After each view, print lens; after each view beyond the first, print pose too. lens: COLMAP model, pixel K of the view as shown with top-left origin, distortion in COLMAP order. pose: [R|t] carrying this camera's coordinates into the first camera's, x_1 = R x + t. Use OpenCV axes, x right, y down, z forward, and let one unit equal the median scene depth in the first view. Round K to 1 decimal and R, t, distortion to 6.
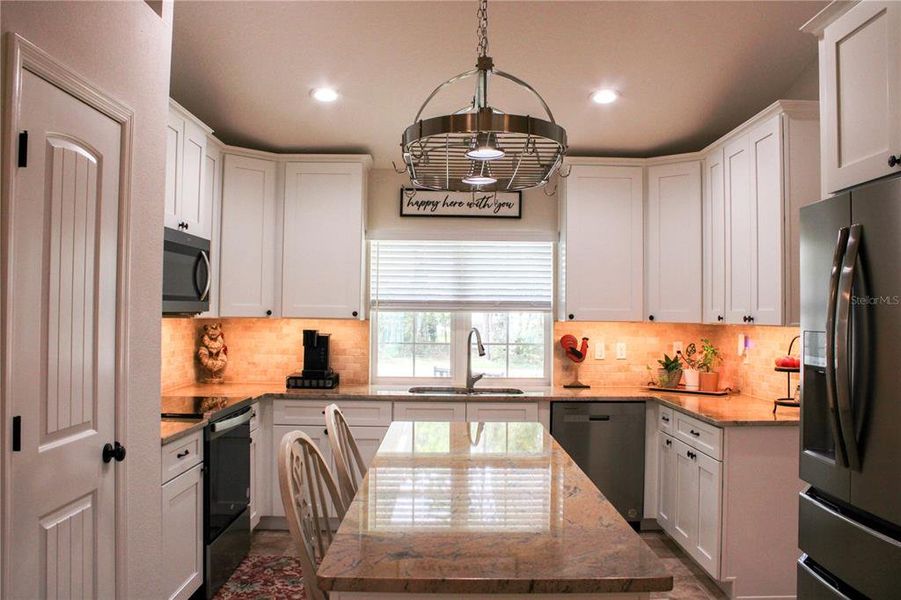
lens RADIAL K [[750.5, 0, 447.3], [0, 750.5, 296.2], [0, 0, 1]] dist [-0.165077, 0.144677]
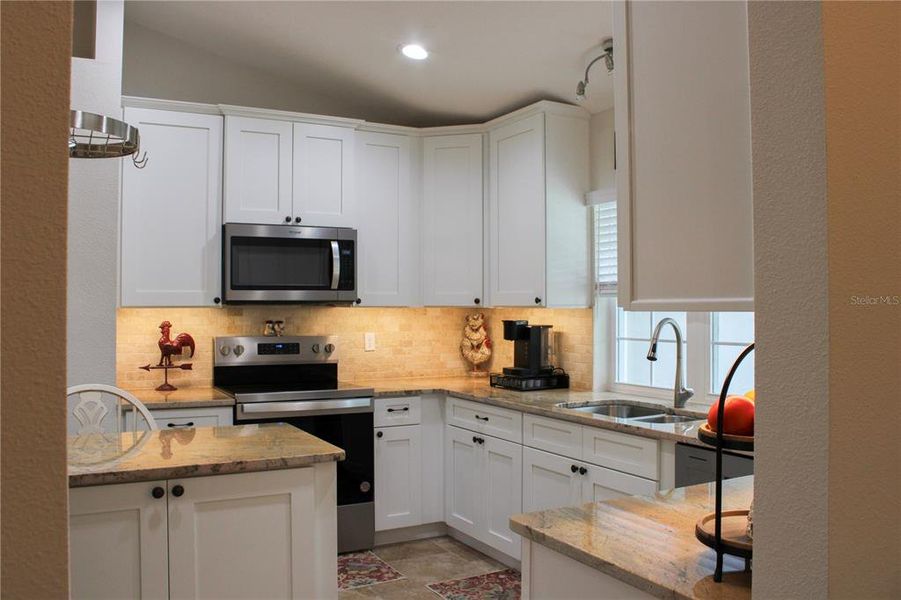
lens RADIAL K [[750.5, 0, 447.3], [0, 750.5, 296.2], [0, 0, 1]] dist [-0.165077, 0.144677]
pose [[0.468887, -0.022758, -0.882965, 0.520665], [0.030485, 0.999489, -0.009573, 0.022373], [0.882732, -0.022428, 0.469342, 0.517511]]
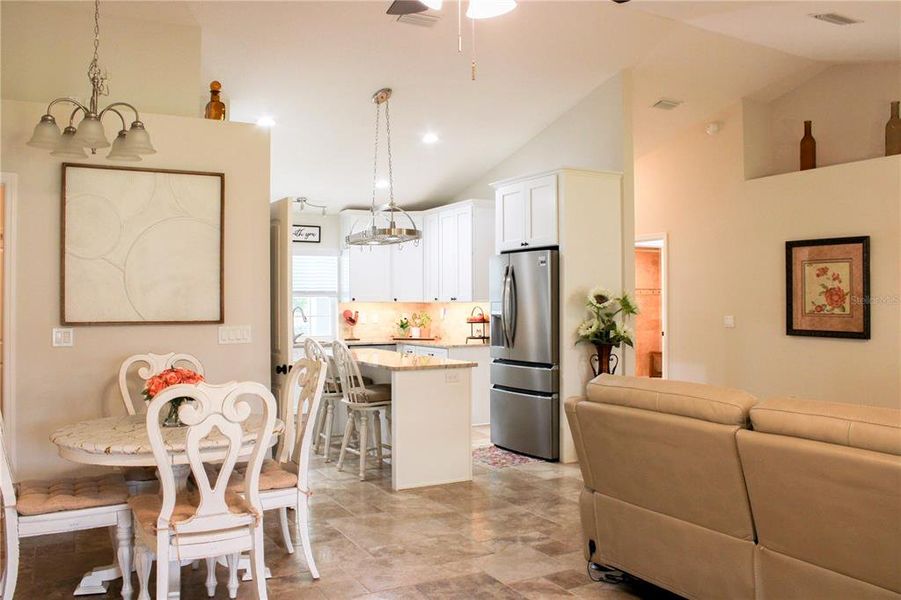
lens RADIAL K [[750.5, 0, 447.3], [0, 750.5, 296.2], [0, 0, 1]] dist [-0.165077, 0.144677]
pose [[0.881748, -0.013796, 0.471518, -0.476235], [0.003910, 0.999752, 0.021939, -0.018689], [-0.471704, -0.017501, 0.881583, -0.680119]]
